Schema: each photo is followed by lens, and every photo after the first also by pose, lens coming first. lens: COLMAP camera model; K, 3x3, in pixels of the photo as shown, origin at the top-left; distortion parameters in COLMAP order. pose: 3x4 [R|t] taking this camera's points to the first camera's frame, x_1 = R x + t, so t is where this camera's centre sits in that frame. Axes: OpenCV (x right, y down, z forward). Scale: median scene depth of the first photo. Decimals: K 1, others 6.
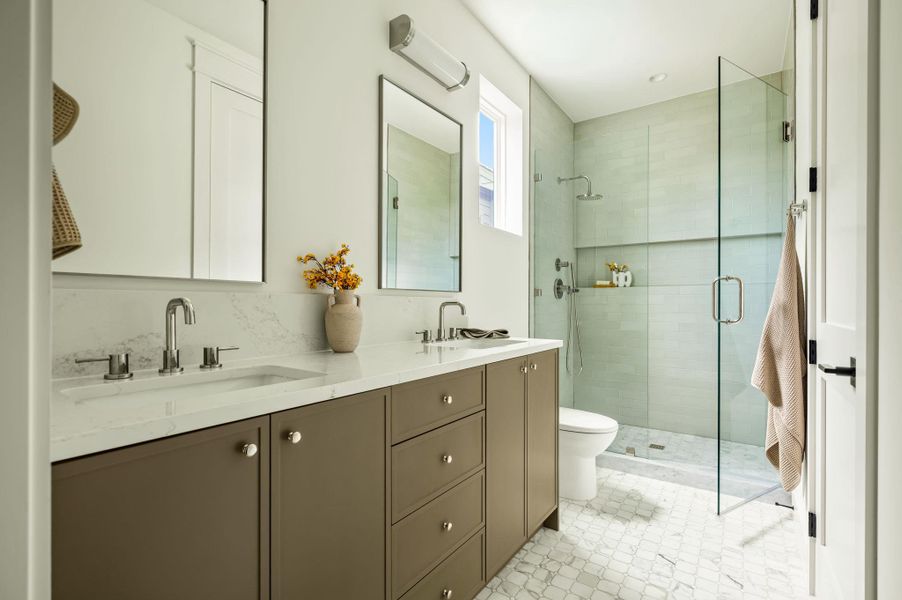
lens RADIAL K [[417.1, 0, 451.2], [0, 417.1, 303.4], [0, 0, 1]] dist [-0.005720, 0.002455]
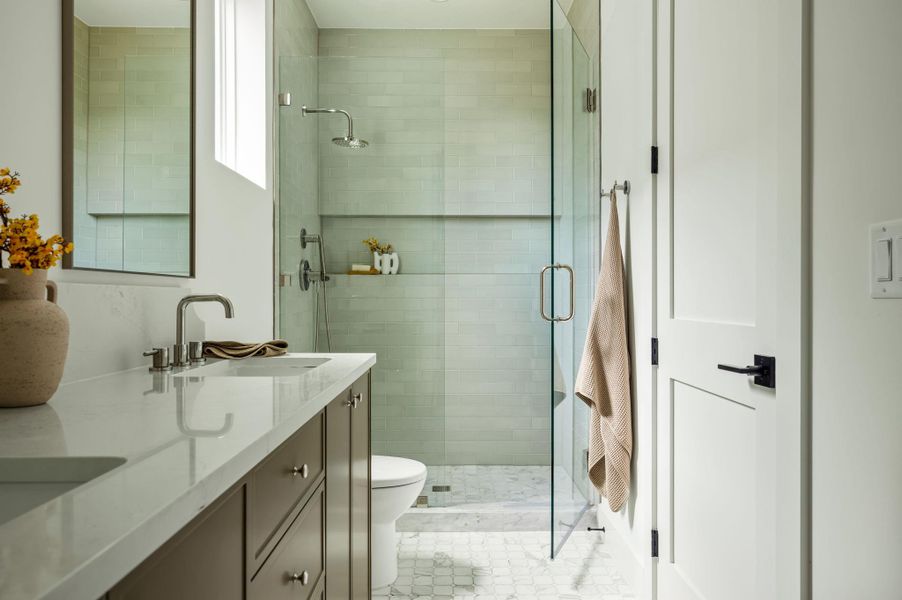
lens RADIAL K [[612.8, 0, 452.1], [0, 612.8, 298.1], [0, 0, 1]] dist [0.000975, 0.000575]
pose [[0.811715, -0.002366, 0.584048, -0.188681], [0.001542, 0.999997, 0.001908, -0.000944], [-0.584051, -0.000648, 0.811717, 0.129000]]
